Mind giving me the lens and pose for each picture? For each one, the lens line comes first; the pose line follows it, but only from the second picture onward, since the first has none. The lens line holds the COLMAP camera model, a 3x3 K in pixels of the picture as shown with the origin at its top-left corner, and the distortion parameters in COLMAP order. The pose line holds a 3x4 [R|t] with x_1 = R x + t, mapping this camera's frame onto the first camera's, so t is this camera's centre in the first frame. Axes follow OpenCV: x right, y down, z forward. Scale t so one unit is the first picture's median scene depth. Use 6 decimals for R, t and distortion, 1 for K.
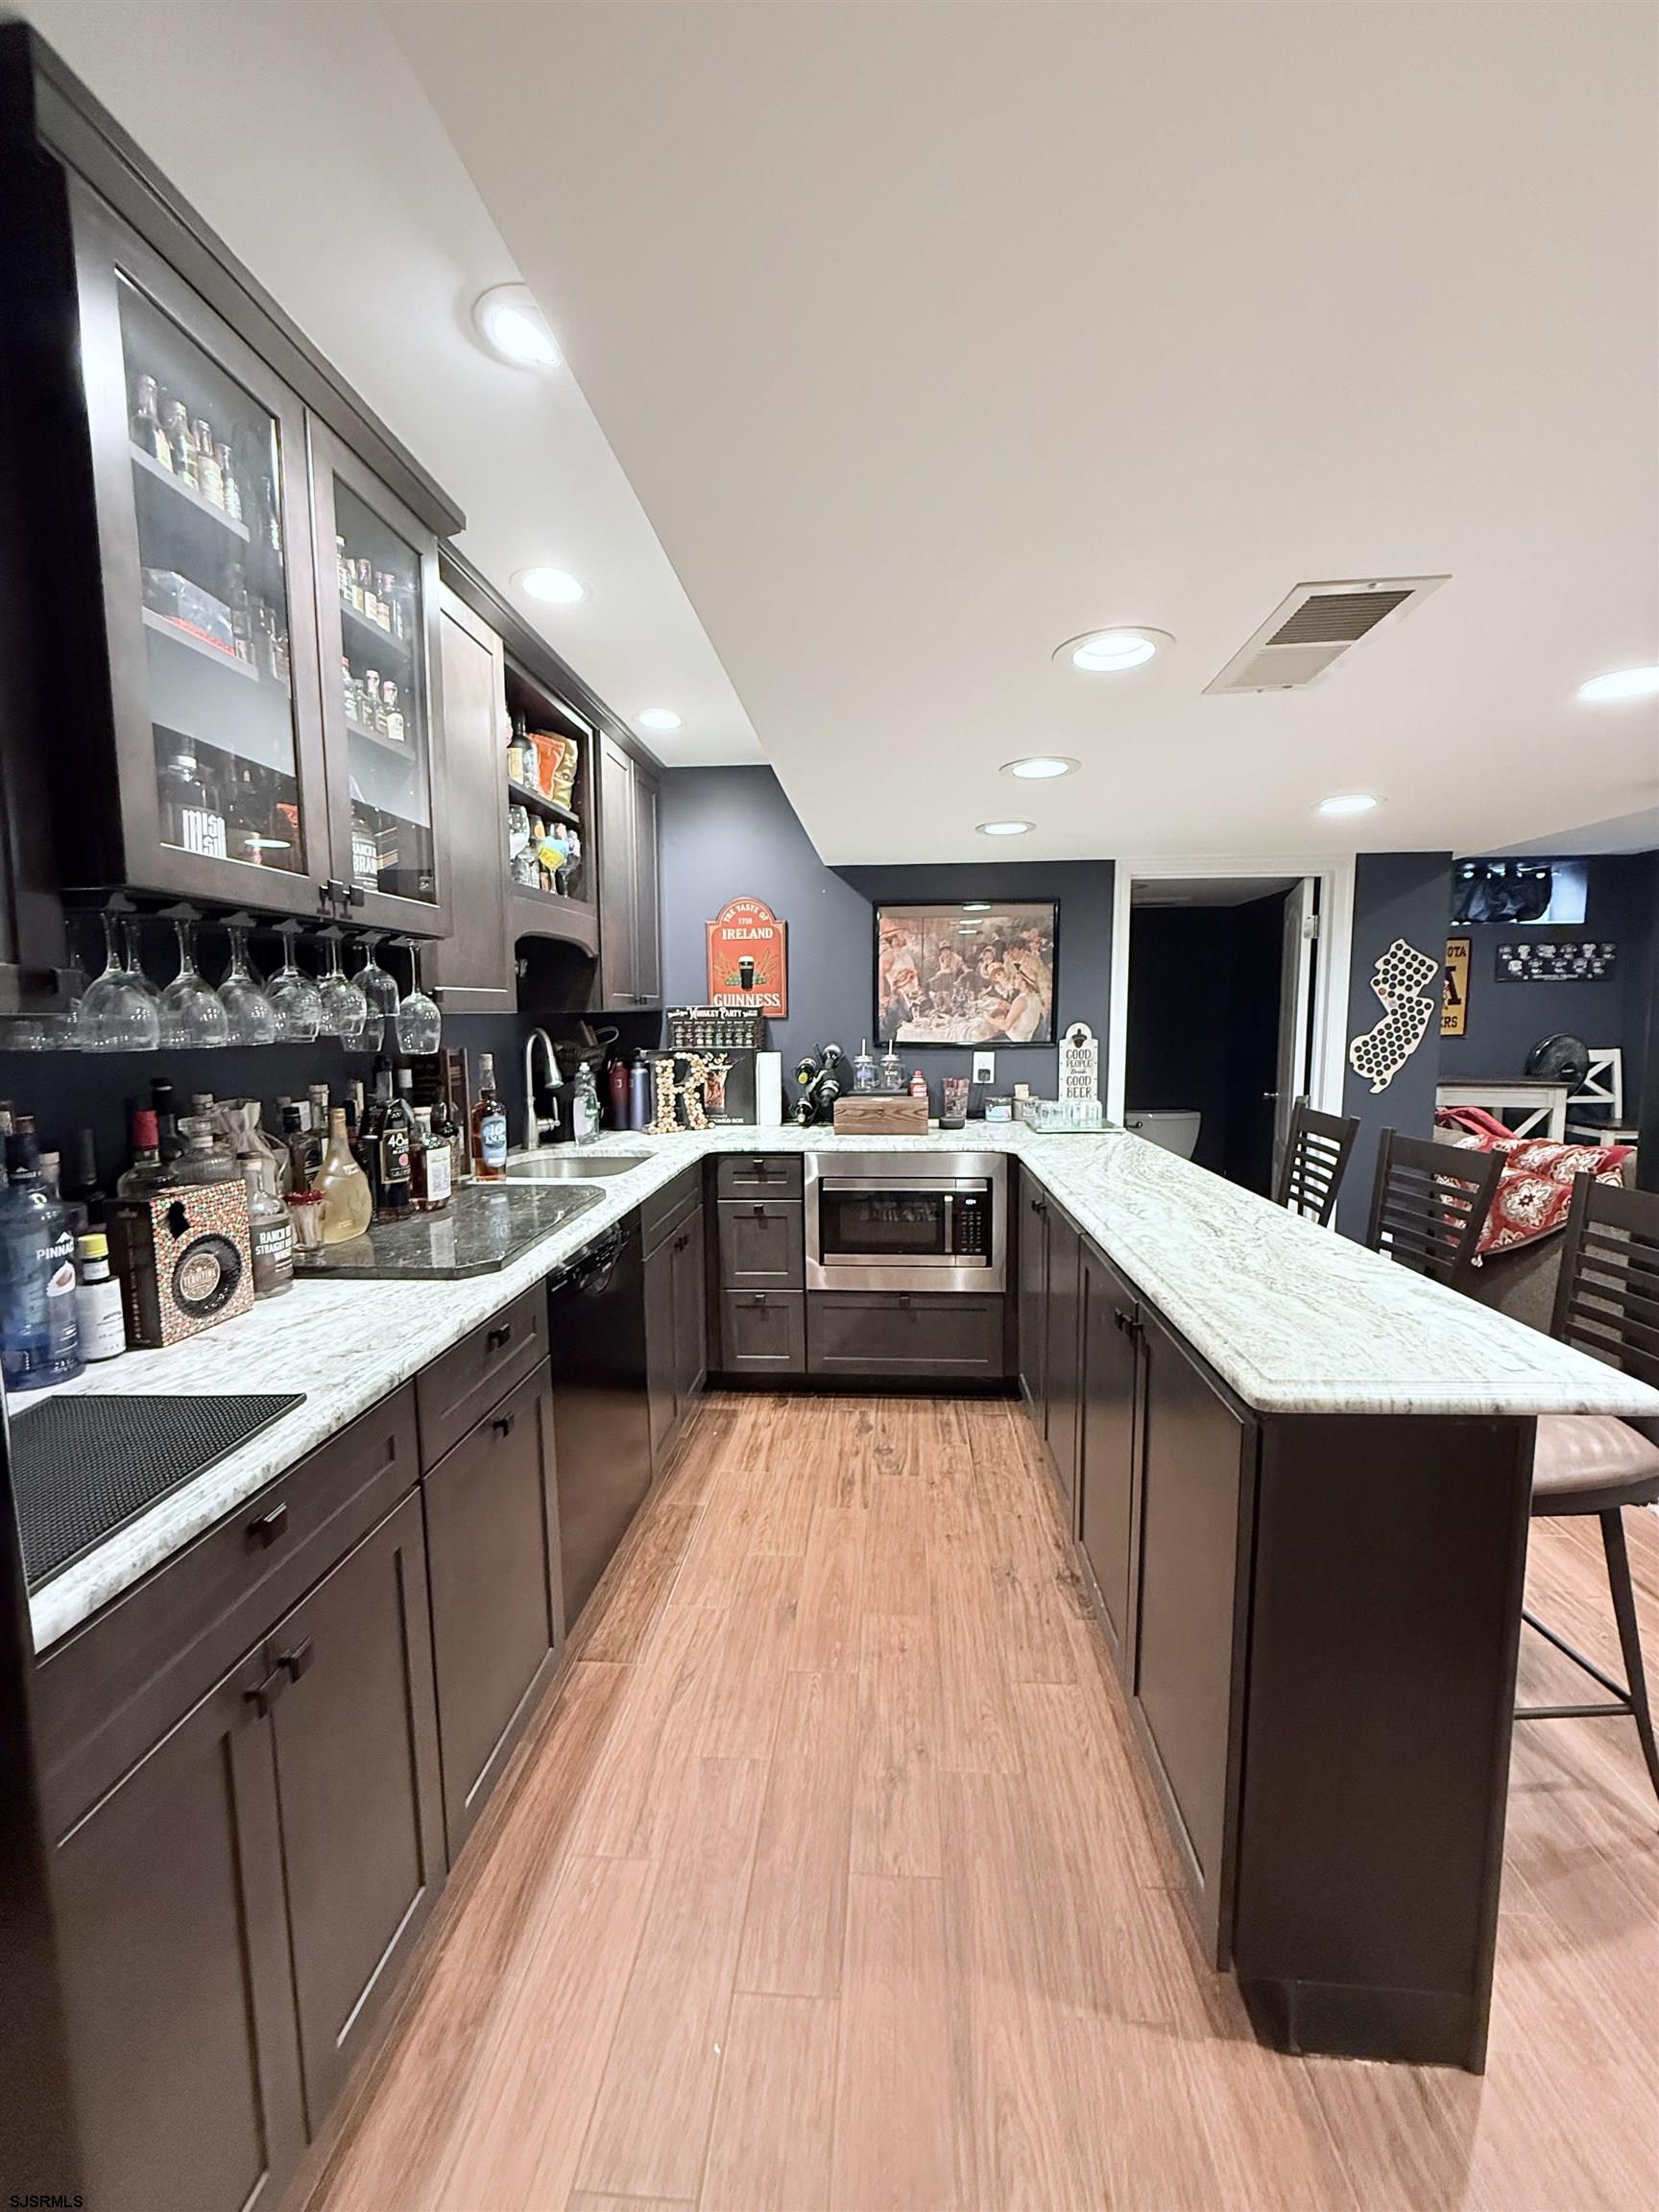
lens RADIAL K [[876.9, 0, 838.0], [0, 876.9, 1099.9], [0, 0, 1]] dist [0.004158, -0.000775]
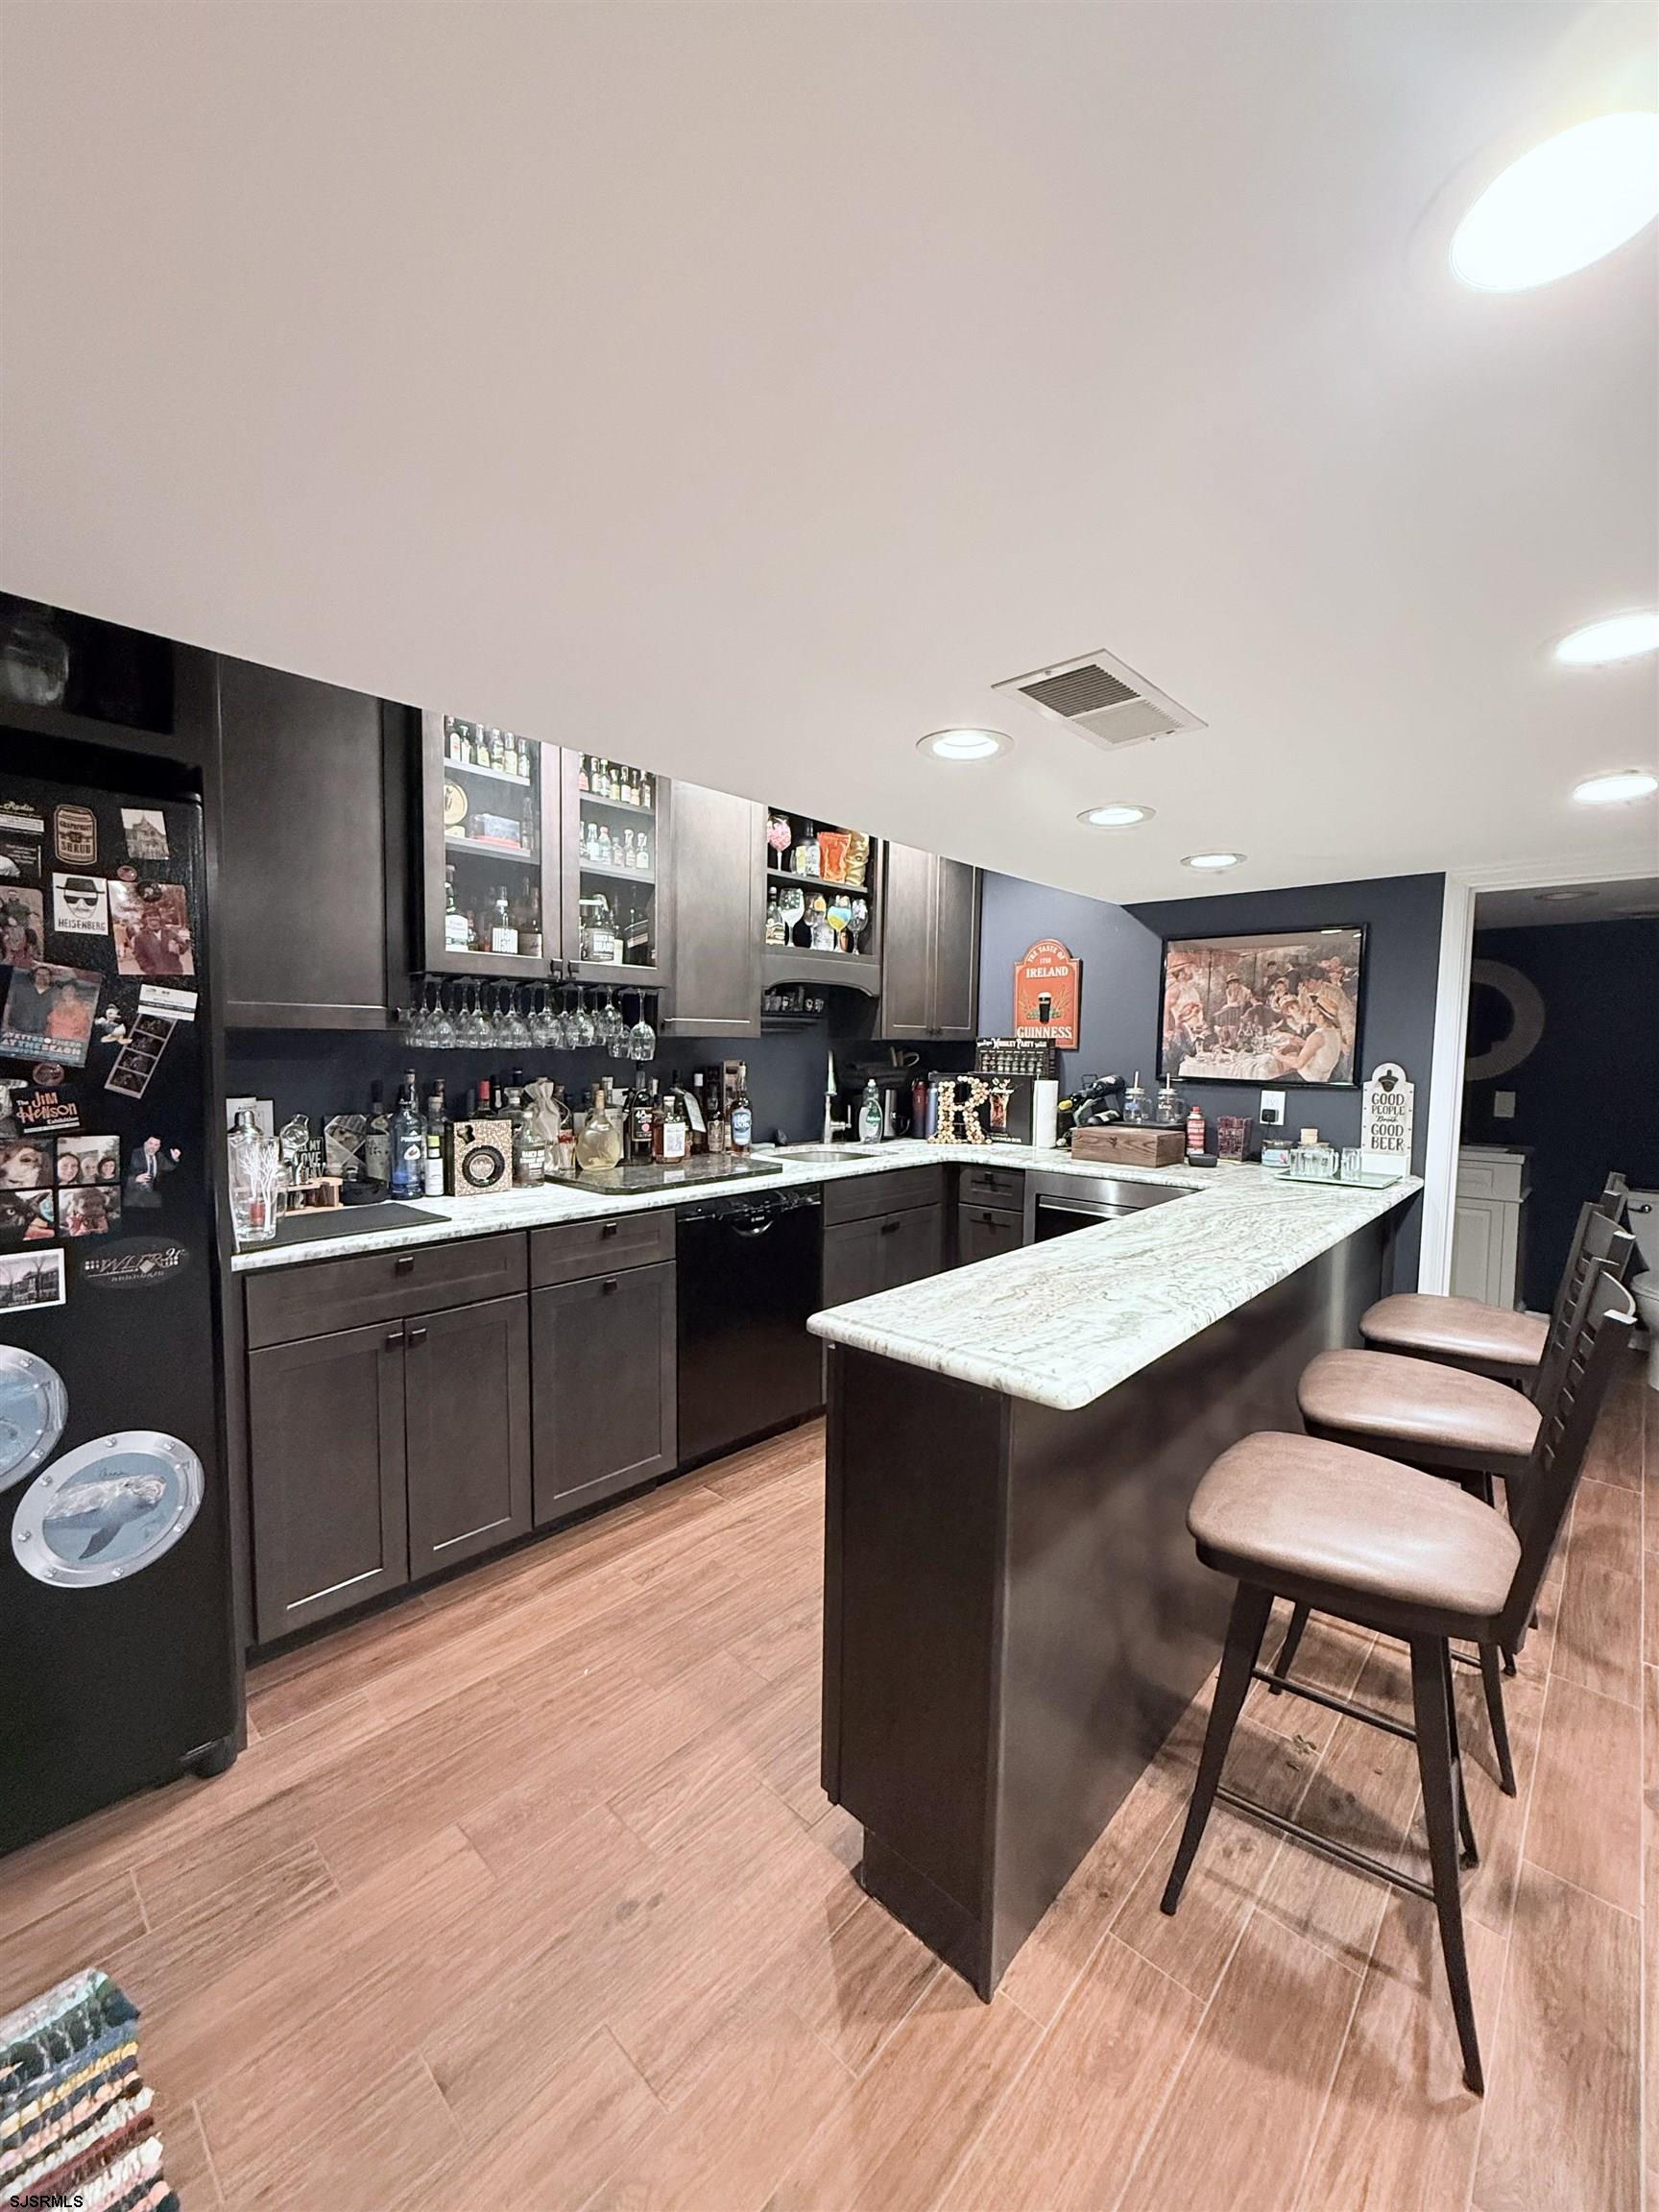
lens RADIAL K [[876.9, 0, 835.6], [0, 876.9, 1099.4], [0, 0, 1]] dist [0.004158, -0.000775]
pose [[0.779238, 0.058889, -0.623956, 0.401575], [-0.083850, 0.996421, -0.010675, 0.003237], [0.621094, 0.060638, 0.781387, -0.014202]]
